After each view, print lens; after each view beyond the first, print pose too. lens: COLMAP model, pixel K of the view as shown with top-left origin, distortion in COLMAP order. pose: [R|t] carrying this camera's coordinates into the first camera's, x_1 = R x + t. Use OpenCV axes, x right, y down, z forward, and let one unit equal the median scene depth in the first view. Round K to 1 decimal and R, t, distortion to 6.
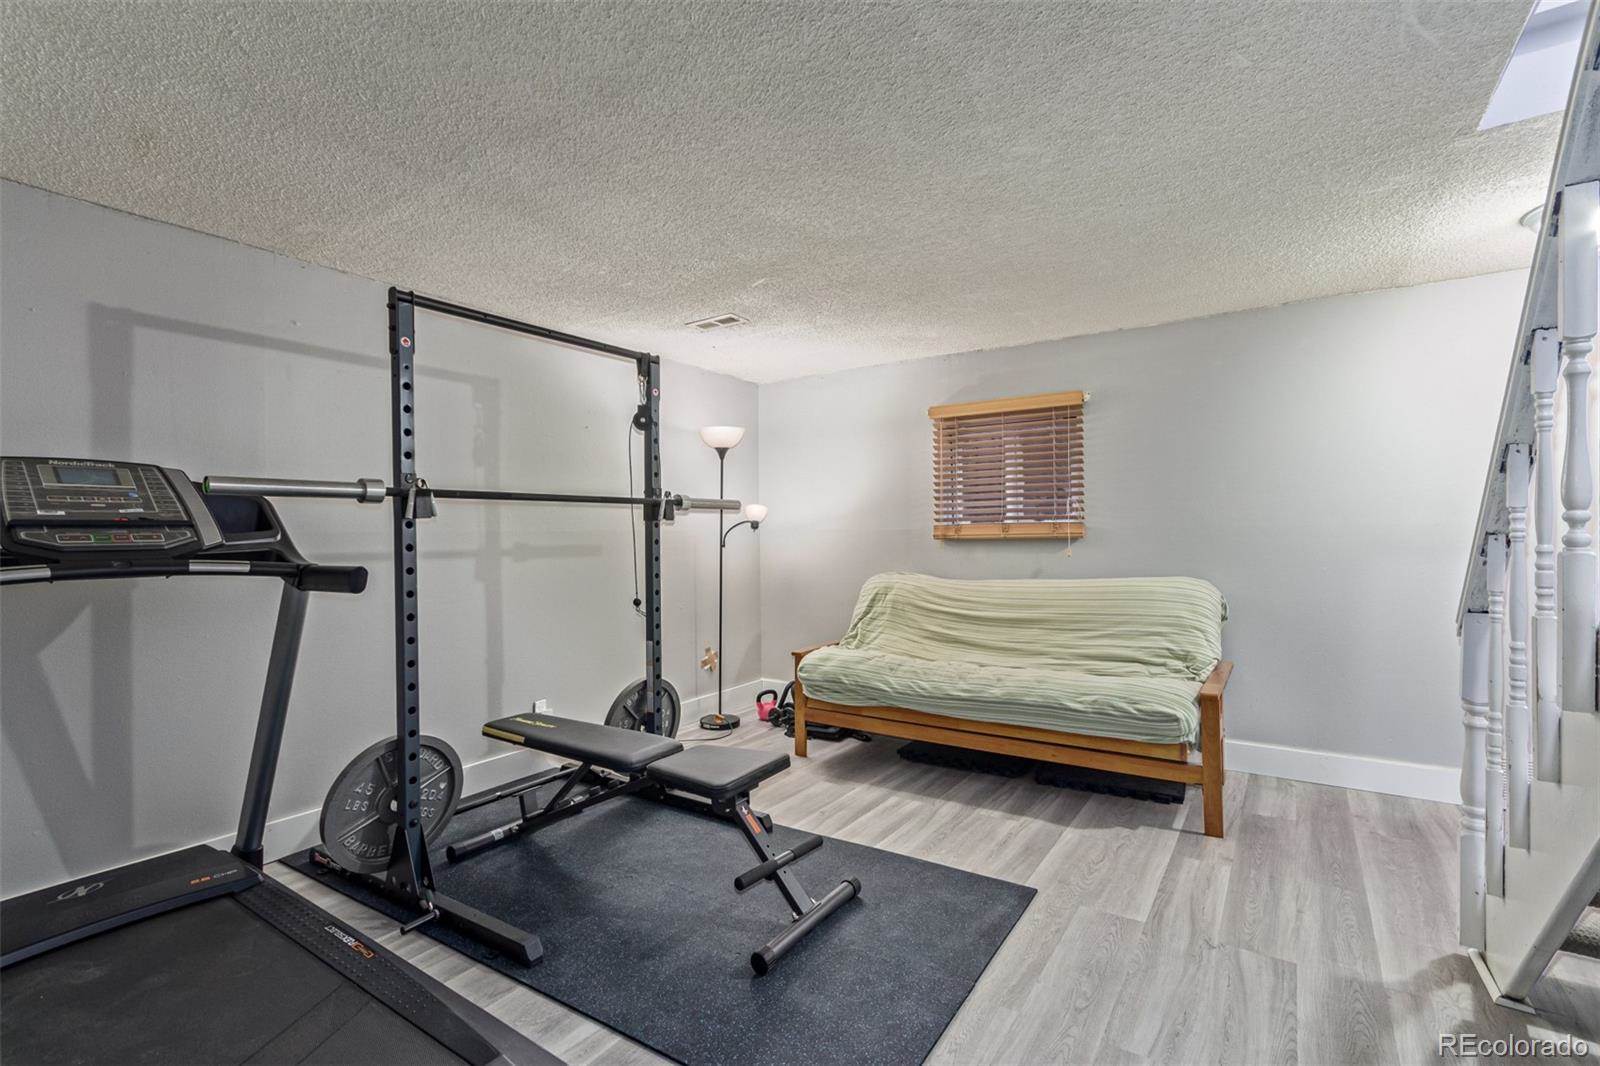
lens RADIAL K [[744.2, 0, 802.1], [0, 744.2, 530.2], [0, 0, 1]] dist [0.015200, -0.000016]
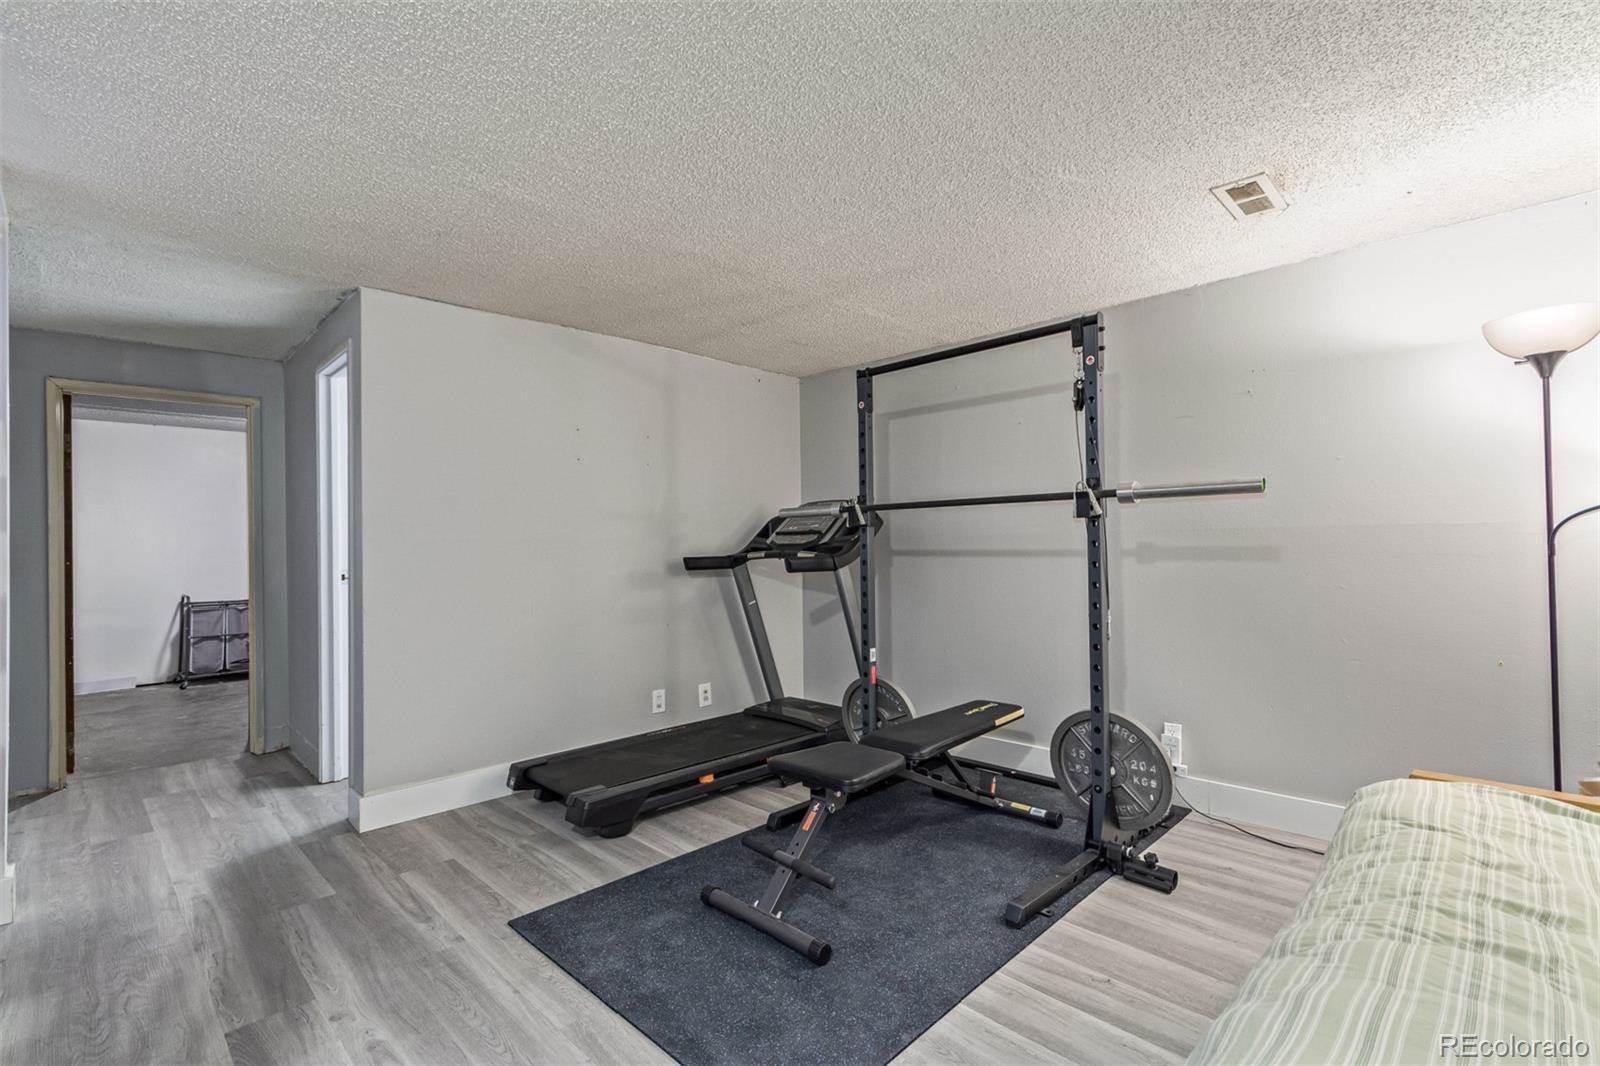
lens RADIAL K [[744.2, 0, 802.1], [0, 744.2, 530.2], [0, 0, 1]] dist [0.015200, -0.000016]
pose [[-0.203055, -0.006497, -0.979146, 0.678716], [0.017962, 0.999785, -0.010359, 0.004073], [0.979003, -0.019691, -0.202895, 0.869142]]
